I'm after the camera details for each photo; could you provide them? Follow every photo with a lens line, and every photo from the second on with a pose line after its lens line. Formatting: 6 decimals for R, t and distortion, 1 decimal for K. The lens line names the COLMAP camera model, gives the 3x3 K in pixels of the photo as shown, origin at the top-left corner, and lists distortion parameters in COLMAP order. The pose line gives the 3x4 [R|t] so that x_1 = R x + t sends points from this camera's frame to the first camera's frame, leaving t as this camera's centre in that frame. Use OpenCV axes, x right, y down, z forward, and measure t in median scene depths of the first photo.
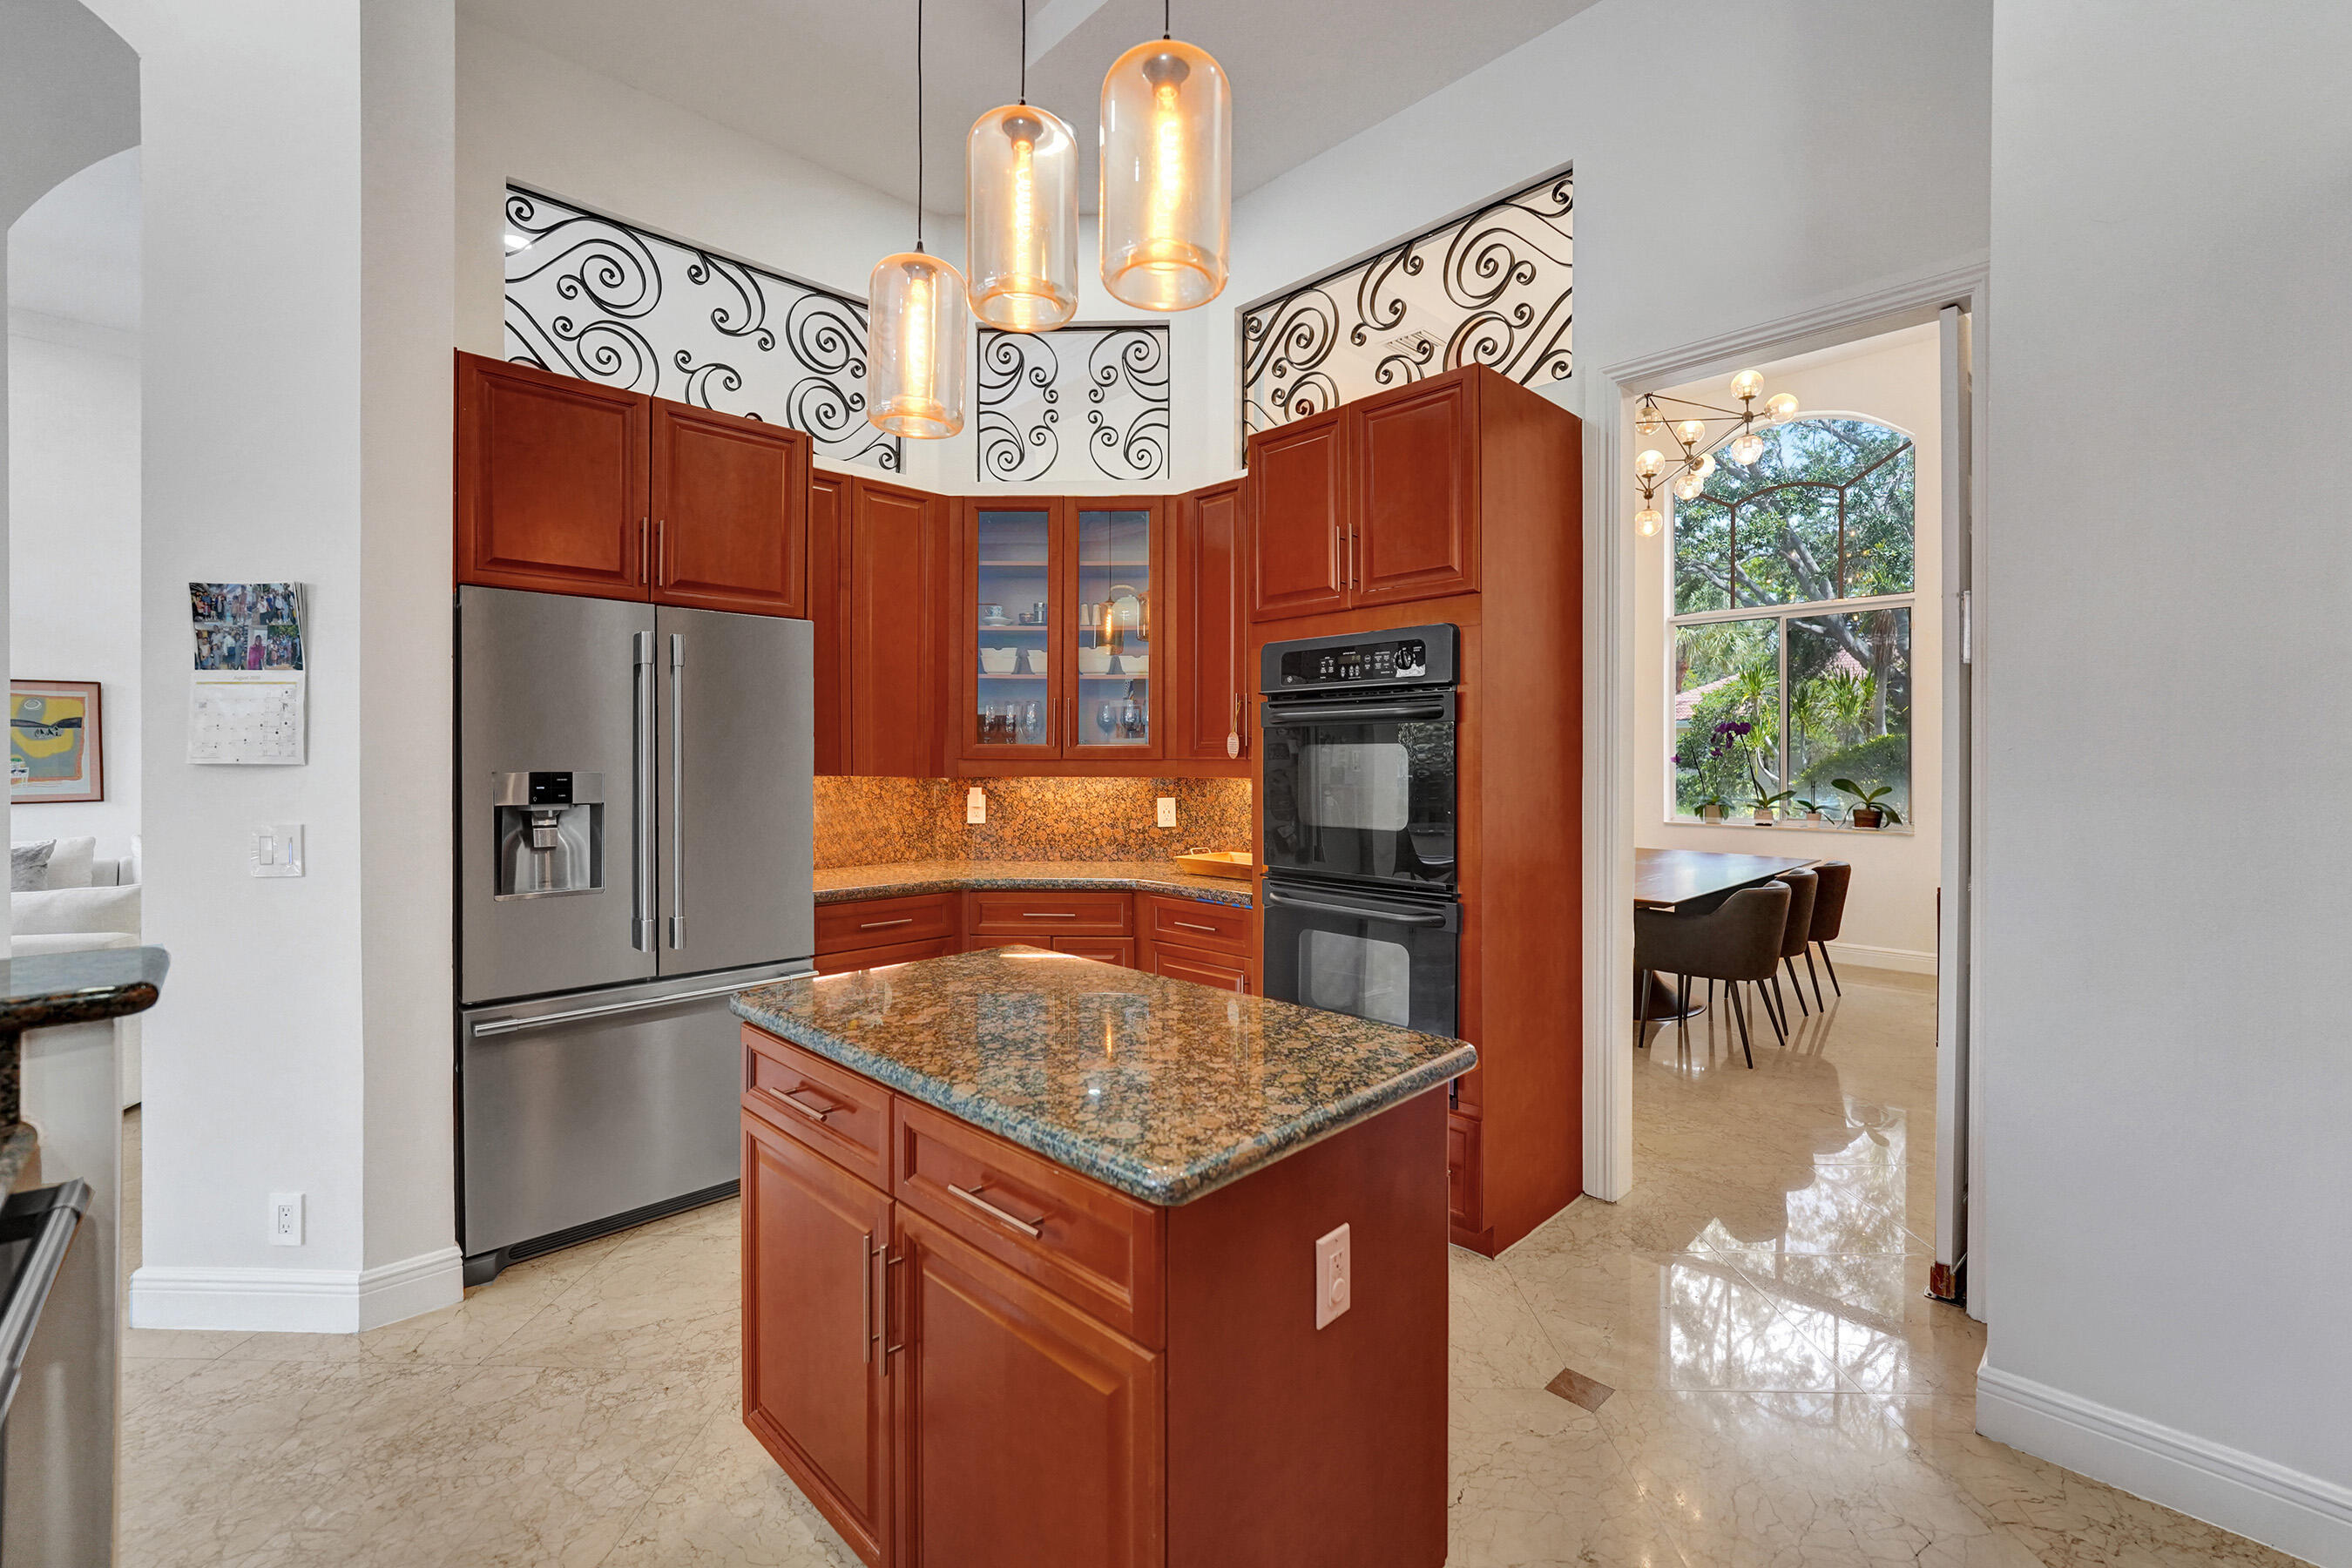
lens RADIAL K [[989.8, 0, 1165.3], [0, 989.8, 756.5], [0, 0, 1]] dist [-0.005477, 0.000061]
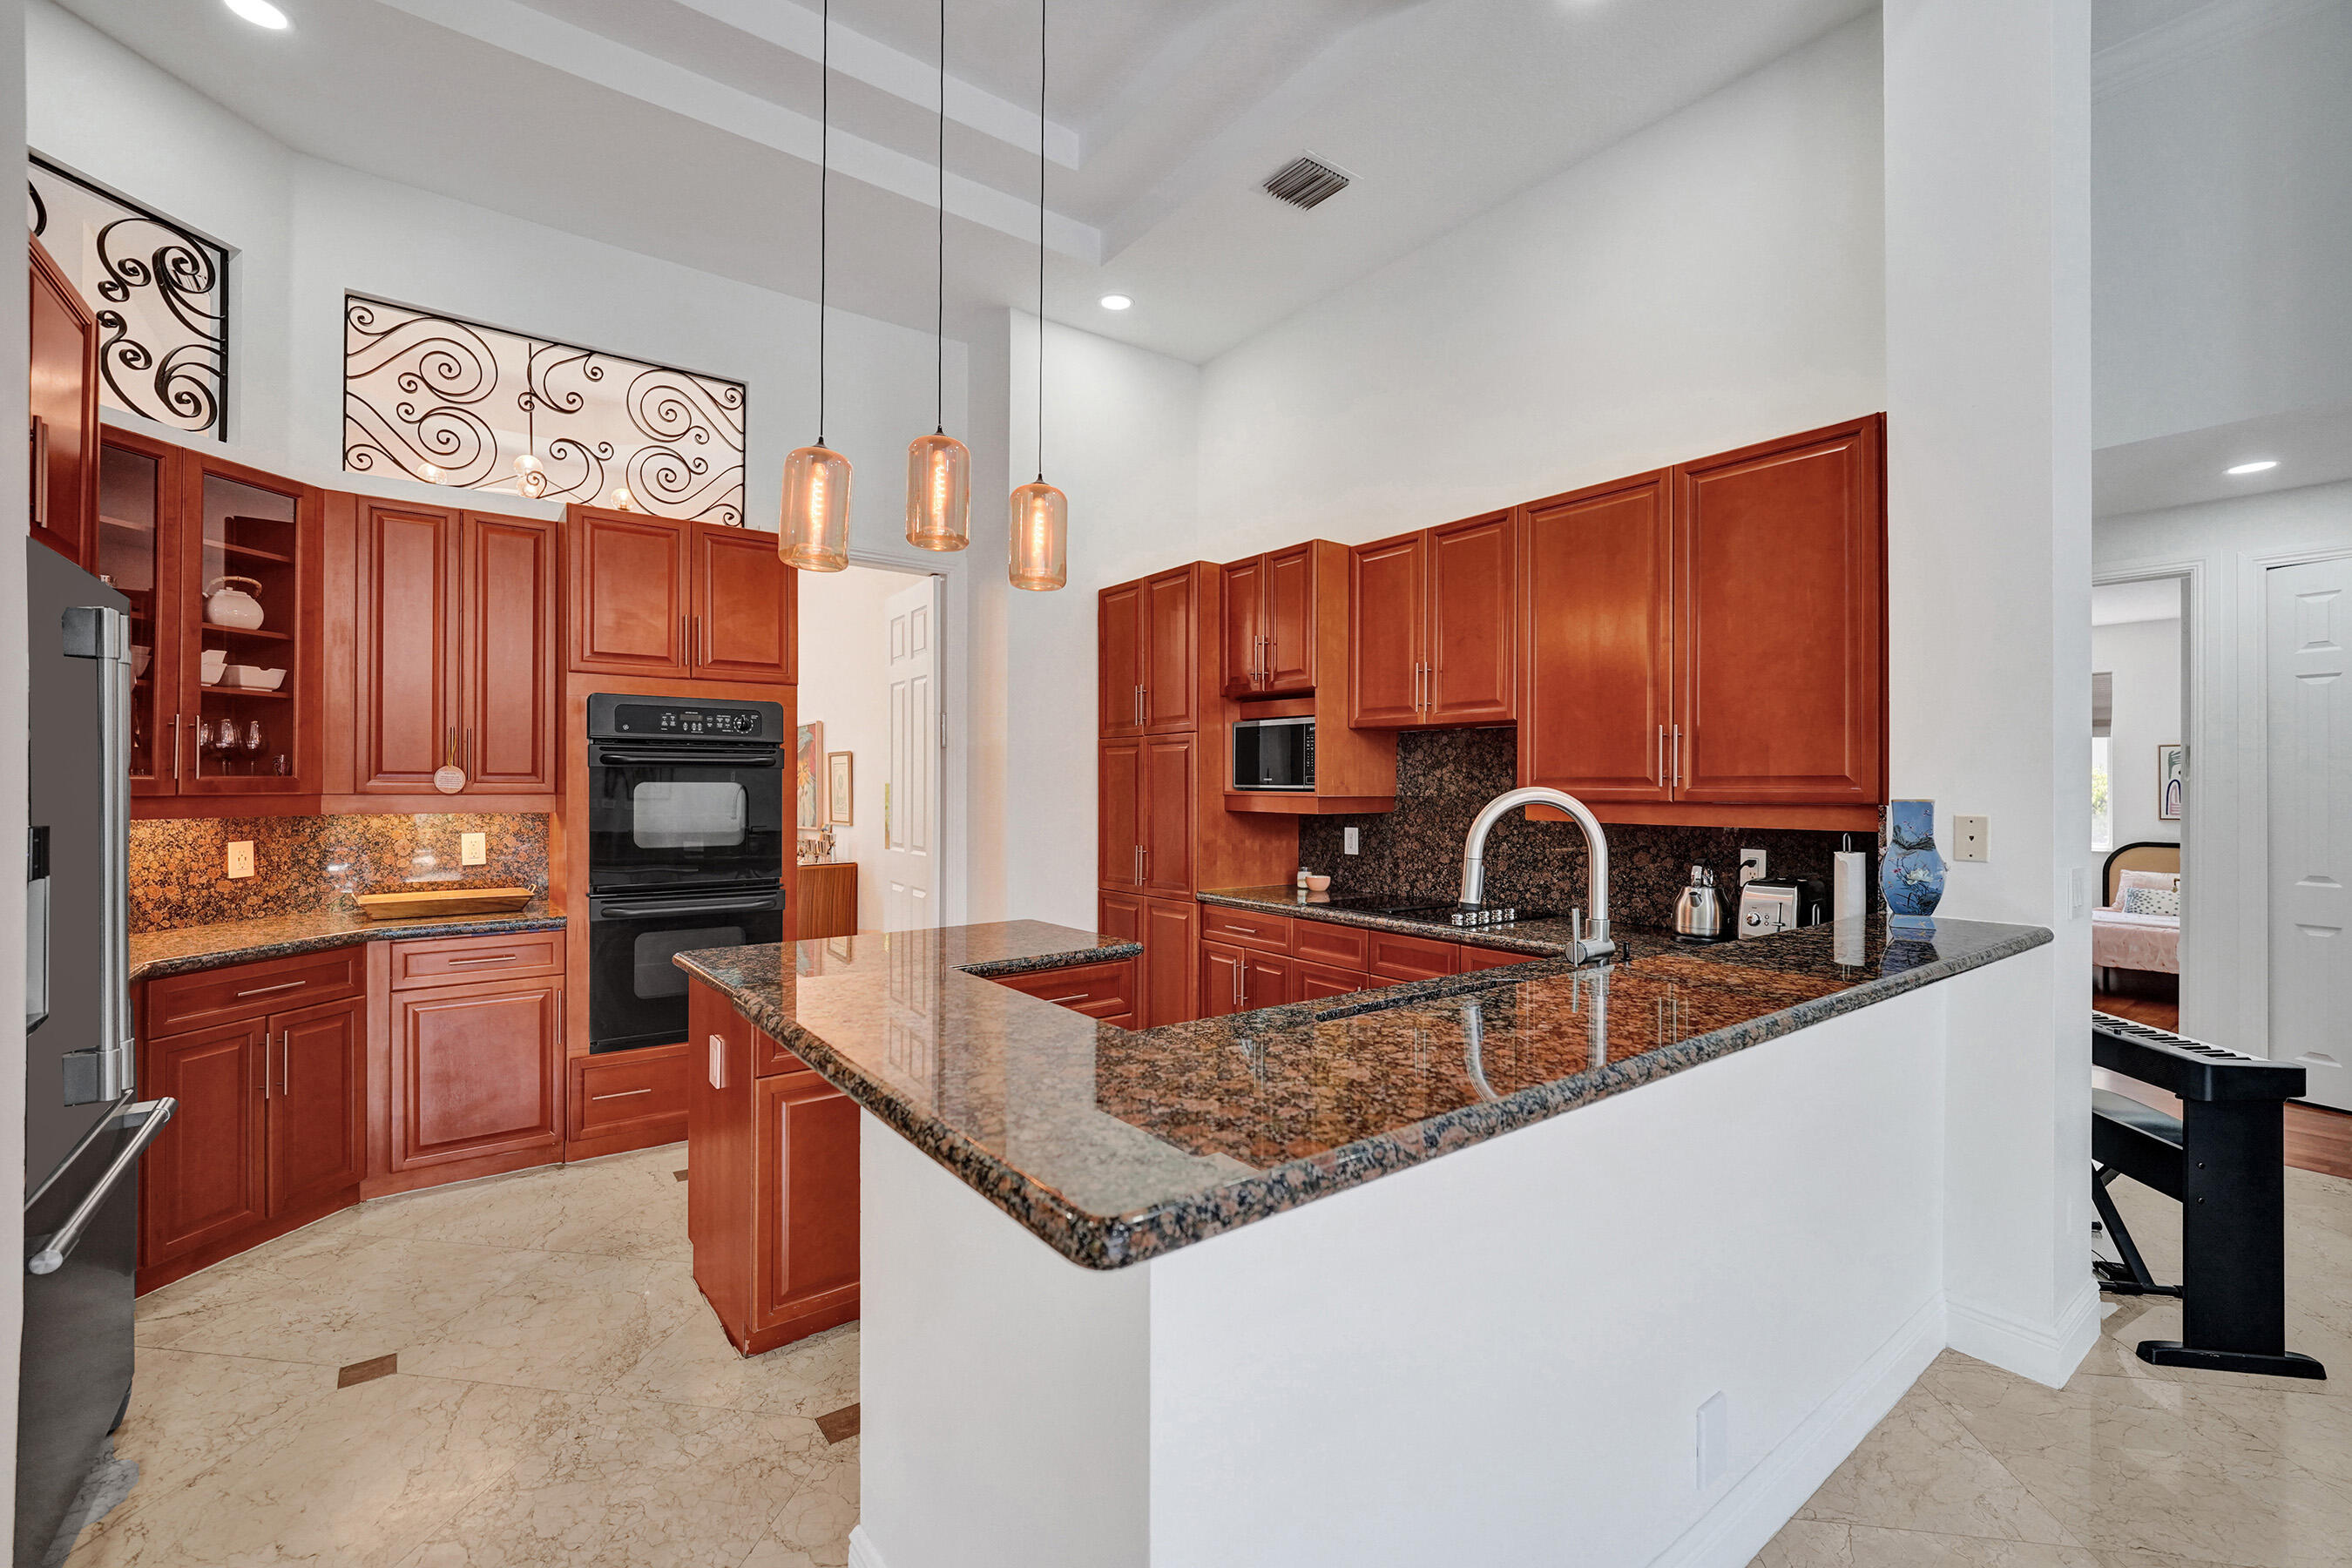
lens RADIAL K [[1013.9, 0, 1177.7], [0, 1013.9, 752.9], [0, 0, 1]] dist [0.001329, 0.000879]
pose [[0.123086, 0.029913, 0.991945, -0.810938], [-0.006833, 0.999547, -0.029295, -0.012988], [-0.992372, -0.003172, 0.123235, 0.153445]]
